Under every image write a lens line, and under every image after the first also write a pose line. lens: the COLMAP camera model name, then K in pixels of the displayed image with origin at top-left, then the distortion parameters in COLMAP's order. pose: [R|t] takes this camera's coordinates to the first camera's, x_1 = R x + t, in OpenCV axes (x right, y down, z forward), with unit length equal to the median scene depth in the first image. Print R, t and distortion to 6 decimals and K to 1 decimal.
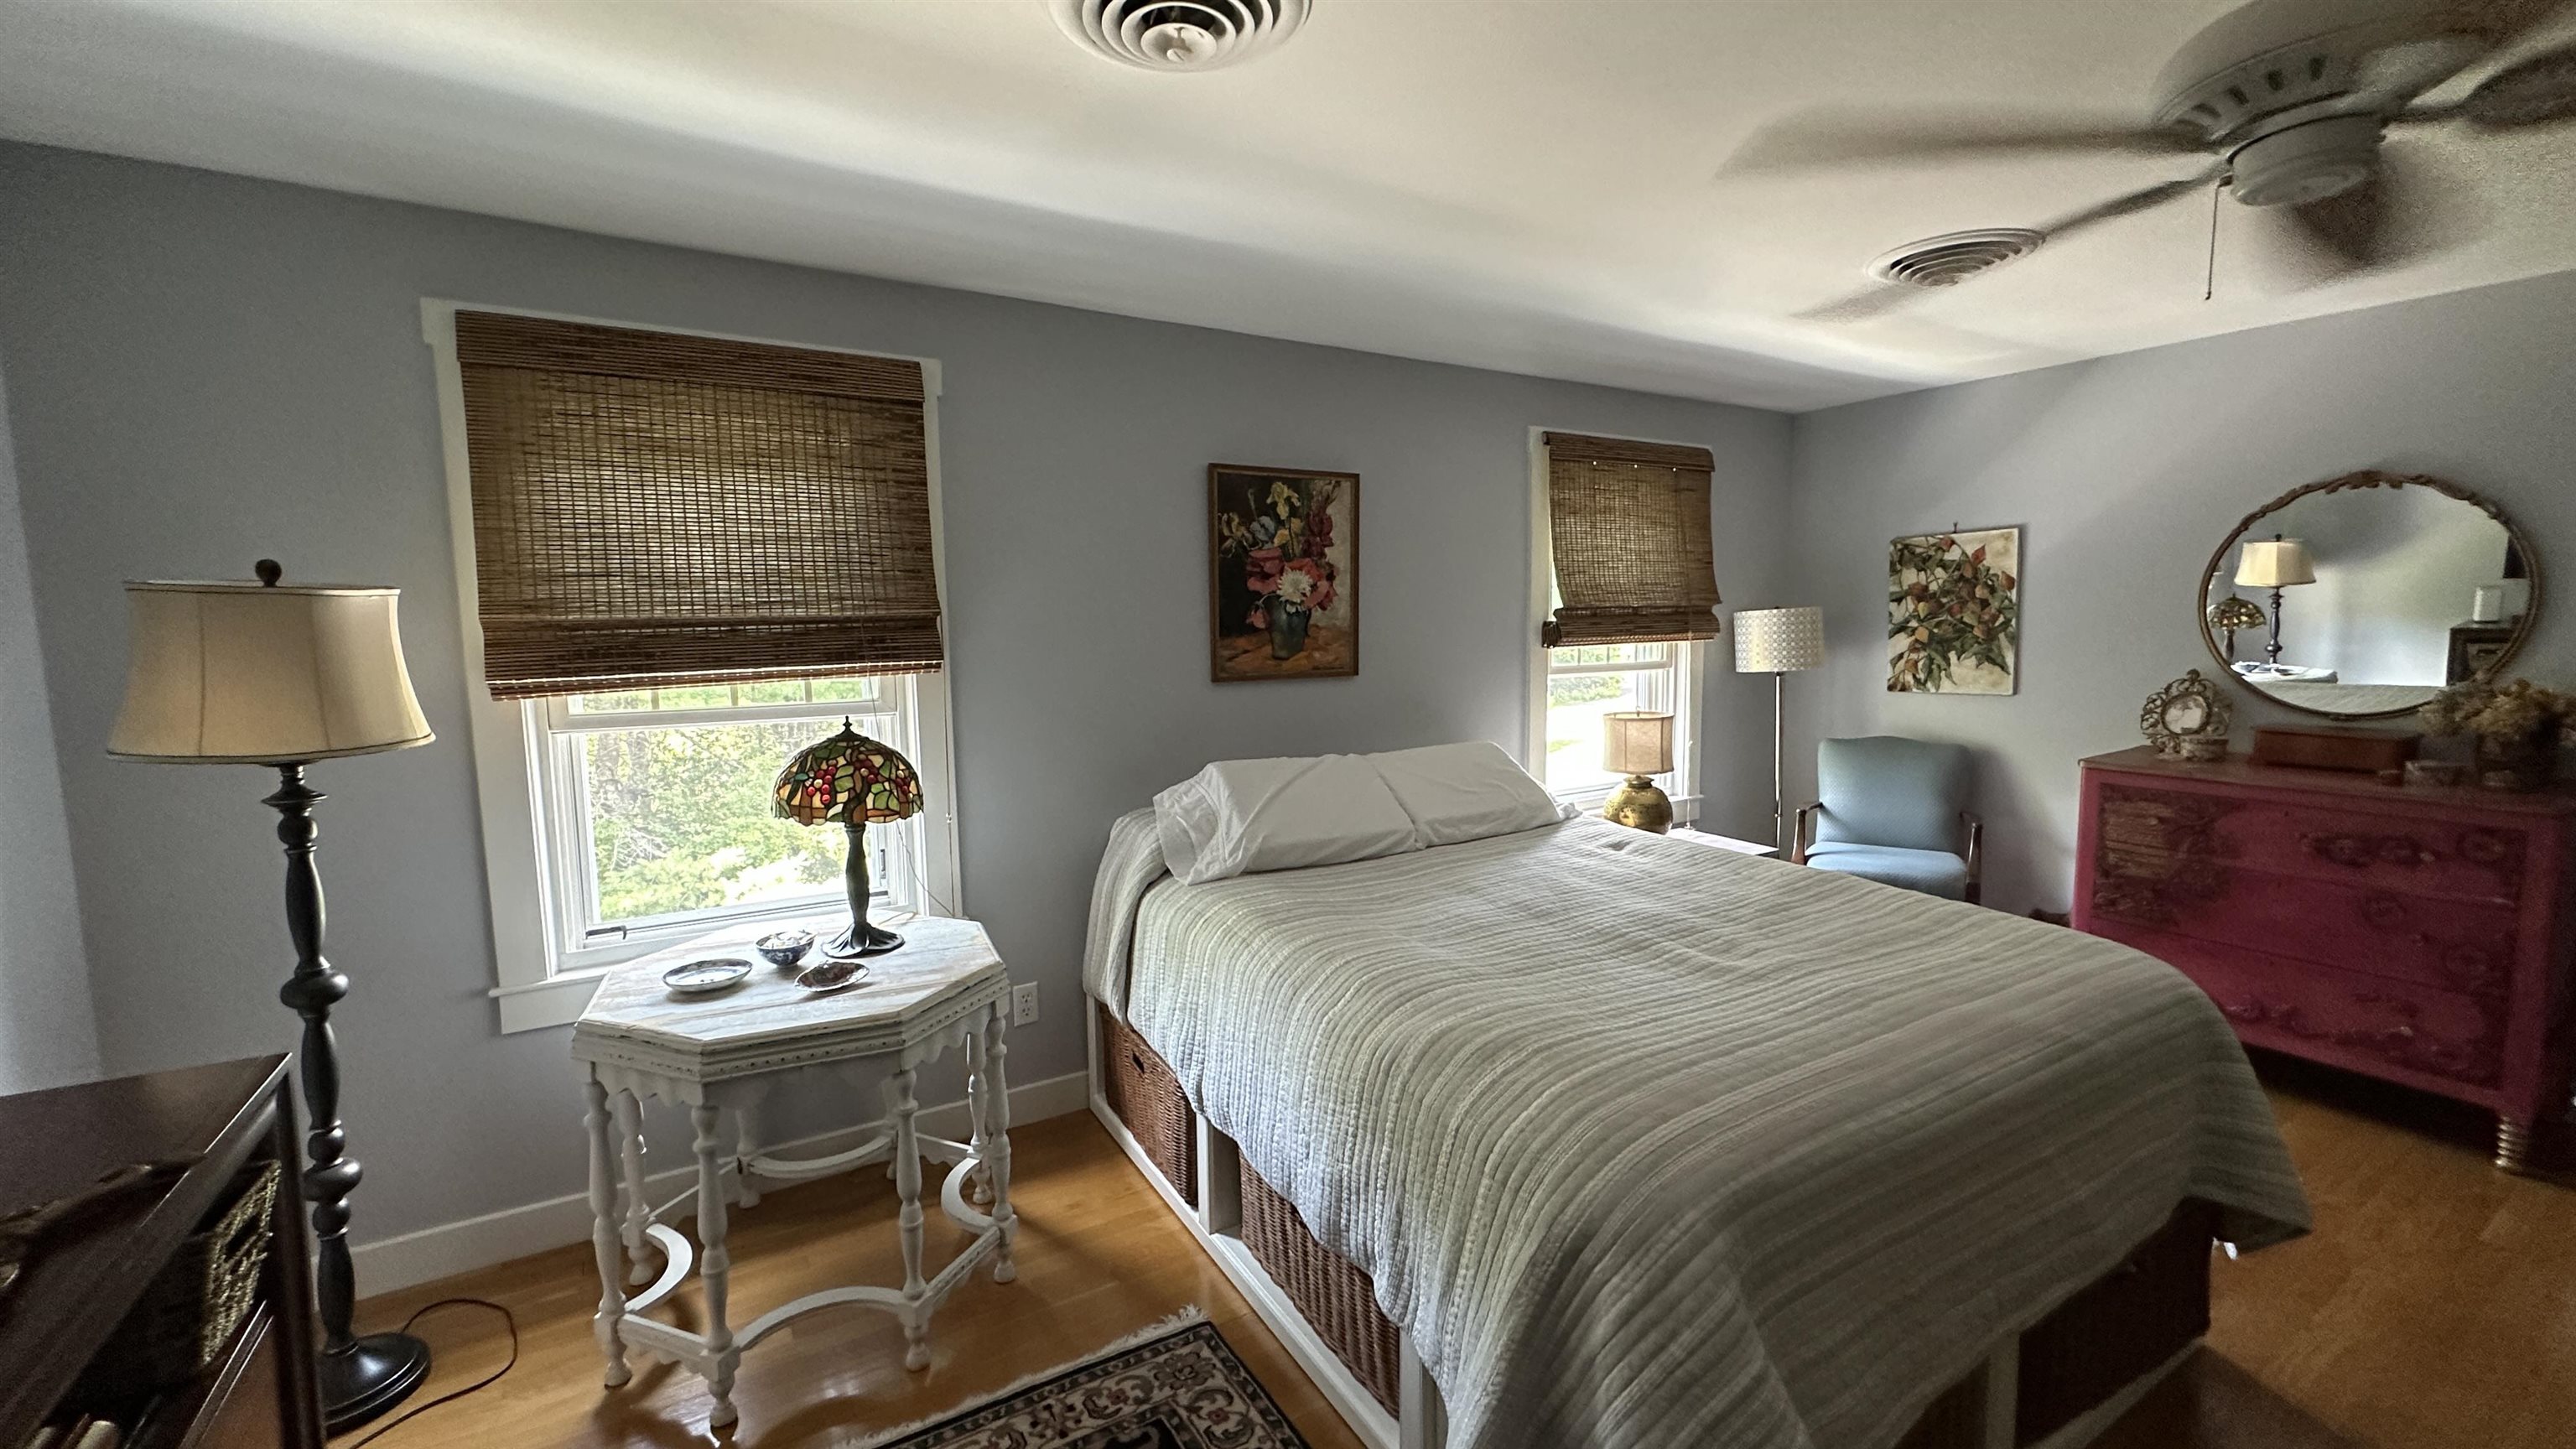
lens RADIAL K [[1026.6, 0, 1283.6], [0, 1026.6, 721.5], [0, 0, 1]] dist [-0.001562, -0.000495]
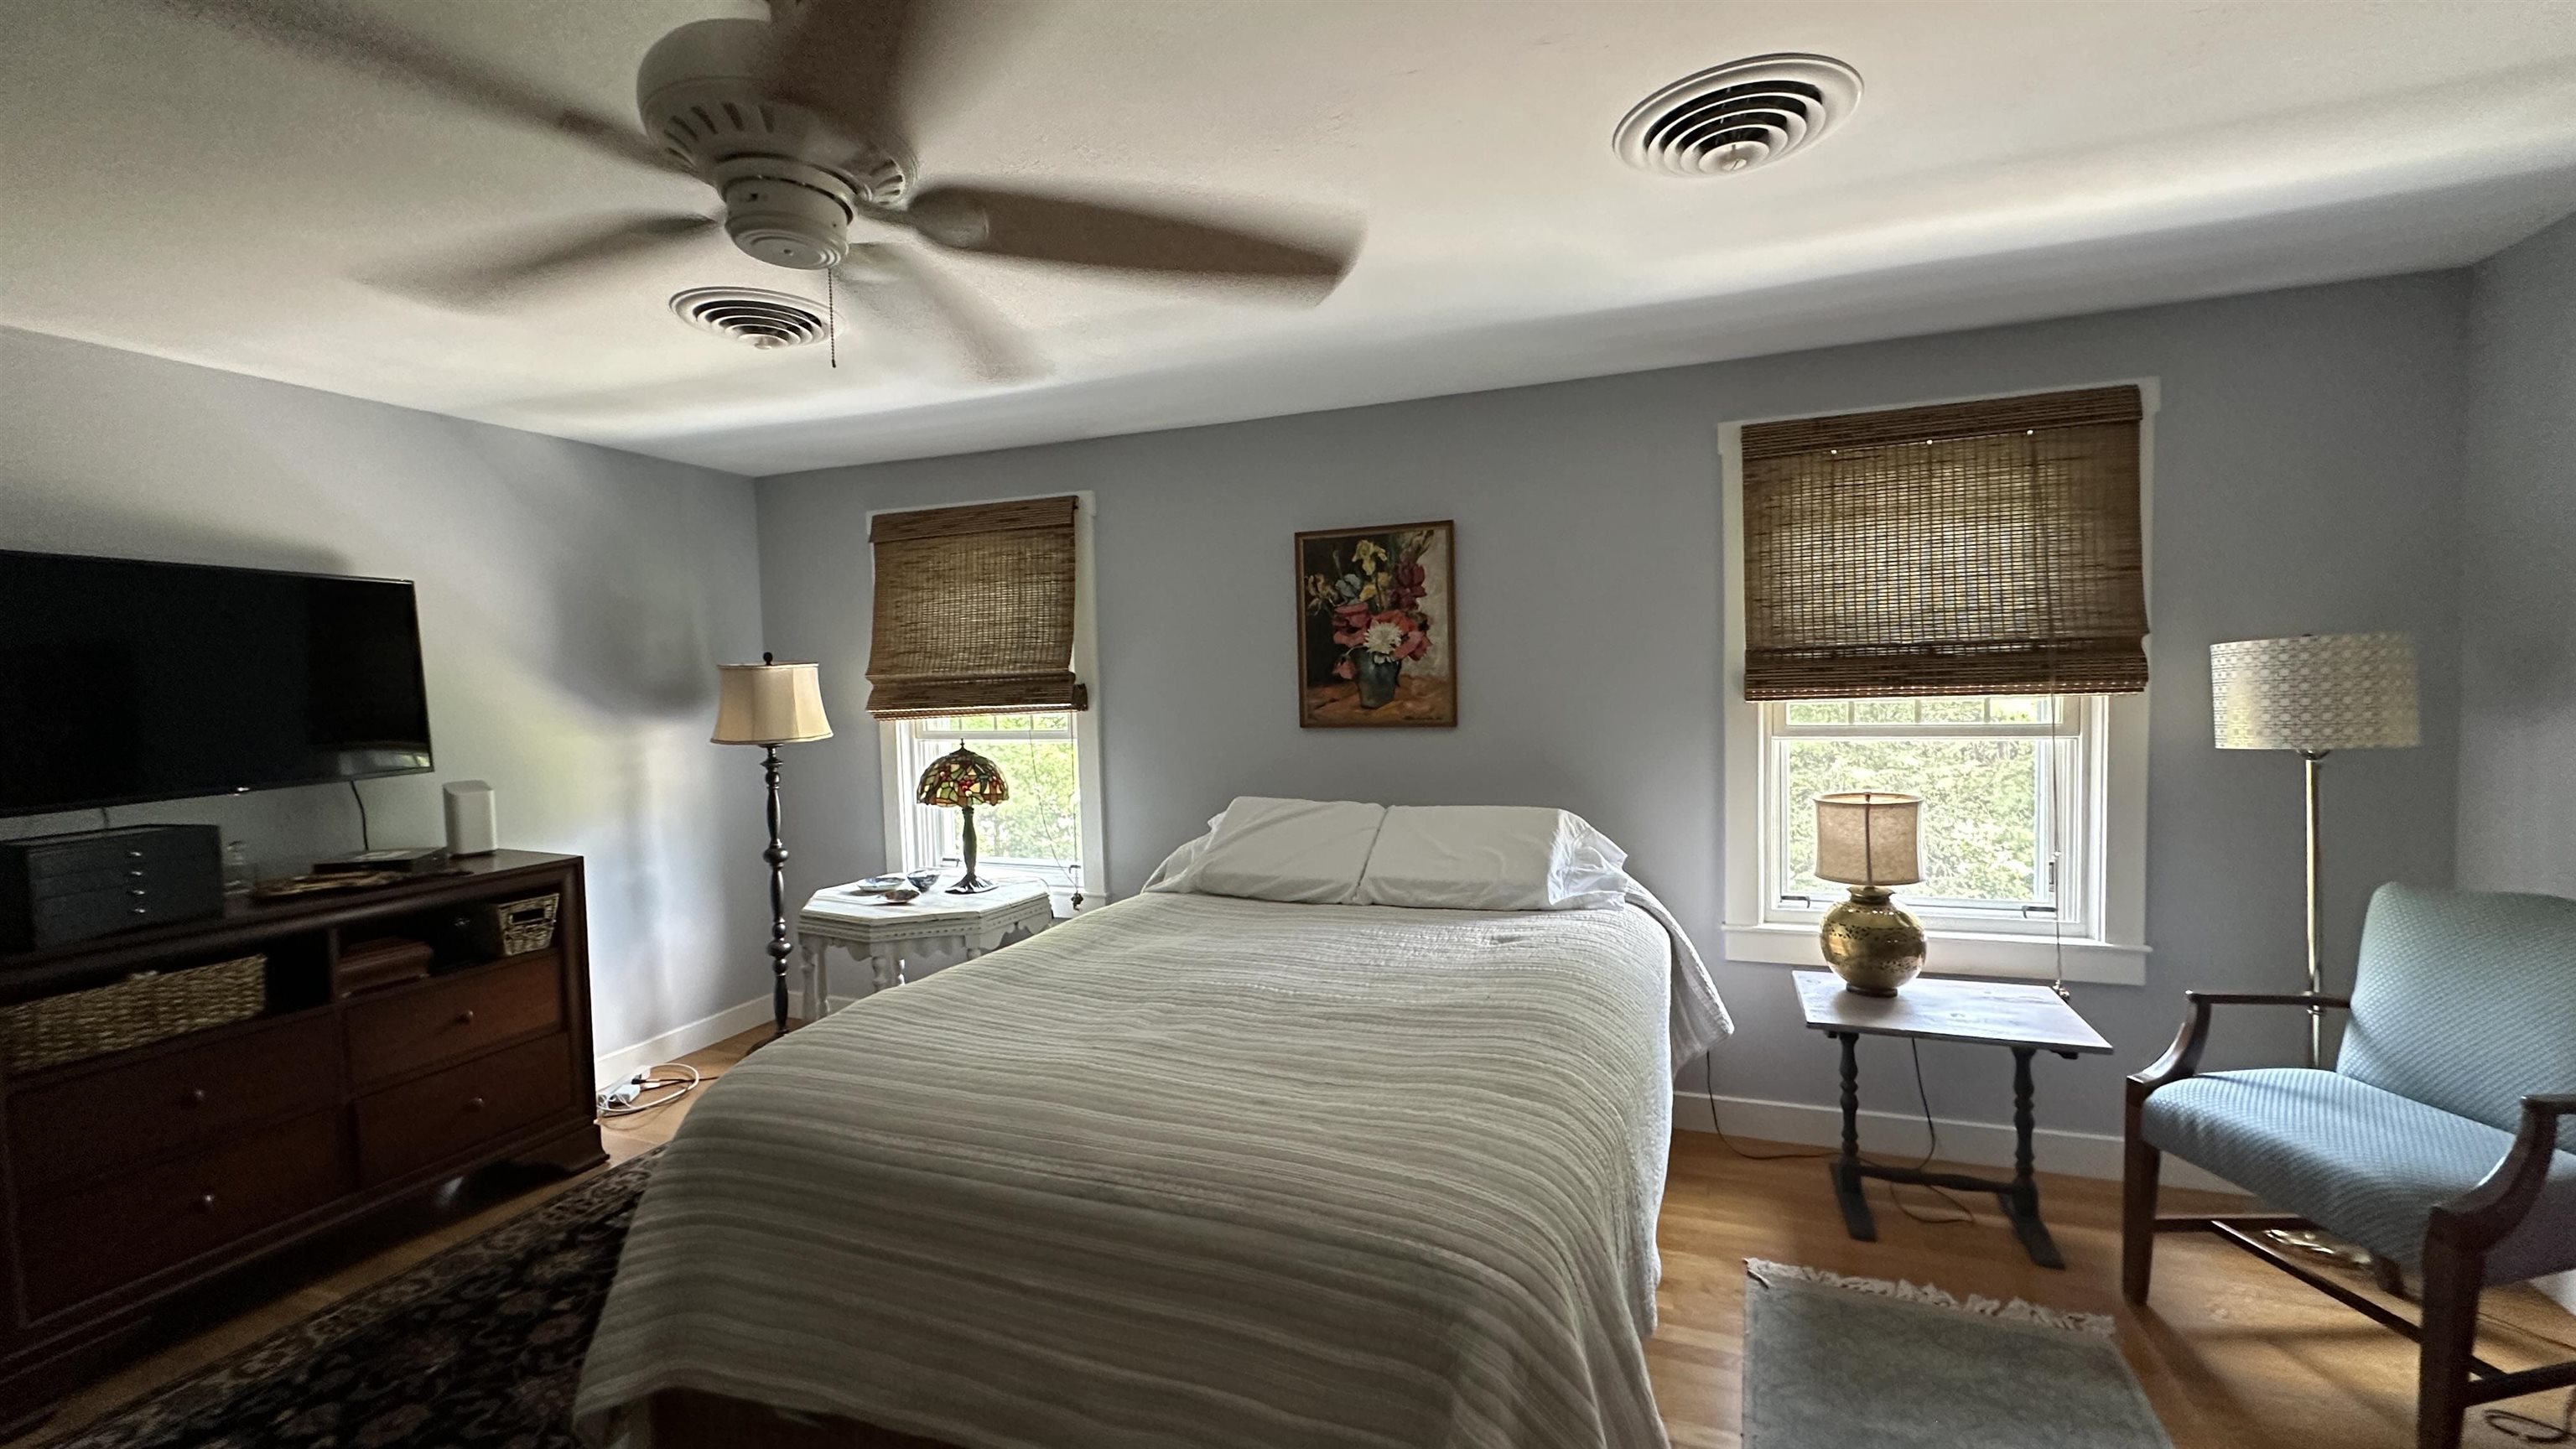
lens RADIAL K [[1026.6, 0, 1278.0], [0, 1026.6, 716.7], [0, 0, 1]] dist [-0.001562, -0.000495]
pose [[0.611726, 0.031159, -0.790456, 0.777149], [-0.060460, 0.998143, -0.007444, -0.039497], [0.788756, 0.052344, 0.612474, 0.294464]]
